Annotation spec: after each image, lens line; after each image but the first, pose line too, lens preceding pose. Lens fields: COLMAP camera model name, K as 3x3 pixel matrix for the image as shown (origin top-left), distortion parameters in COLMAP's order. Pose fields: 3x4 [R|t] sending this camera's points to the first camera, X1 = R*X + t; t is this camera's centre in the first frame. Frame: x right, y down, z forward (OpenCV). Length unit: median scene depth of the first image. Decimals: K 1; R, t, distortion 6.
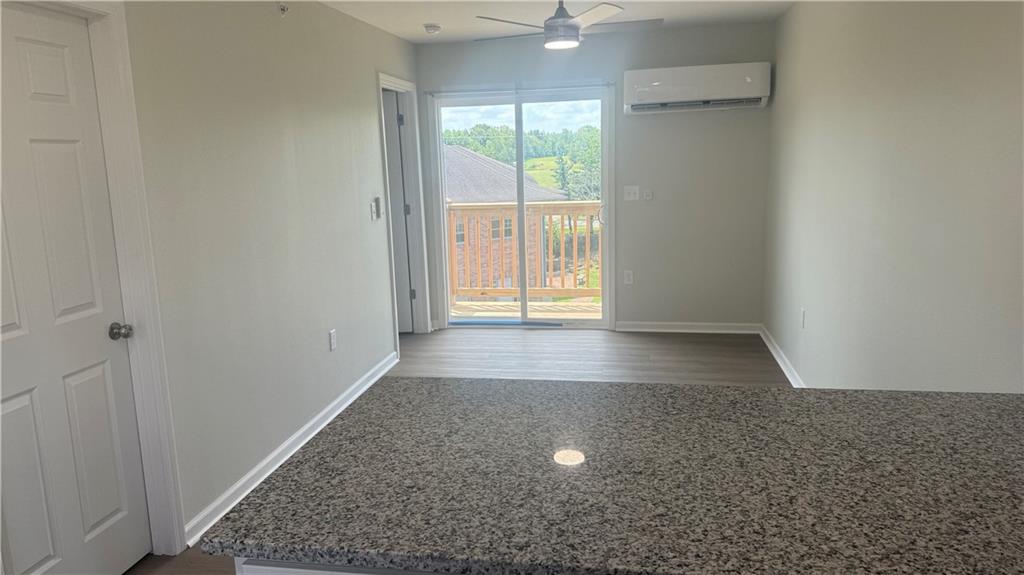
lens RADIAL K [[712.0, 0, 512.0], [0, 712.0, 287.5], [0, 0, 1]] dist [0.104076, -0.158567]
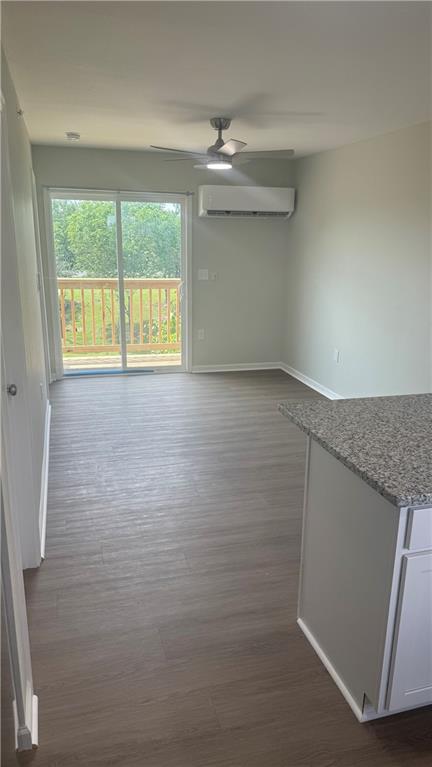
lens RADIAL K [[533.3, 0, 224.6], [0, 533.3, 387.8], [0, 0, 1]] dist [0.104076, -0.158567]
pose [[0.893476, -0.073086, 0.443123, -0.297371], [0.035767, 0.995115, 0.092010, -0.005425], [-0.447684, -0.066360, 0.891726, 0.026534]]
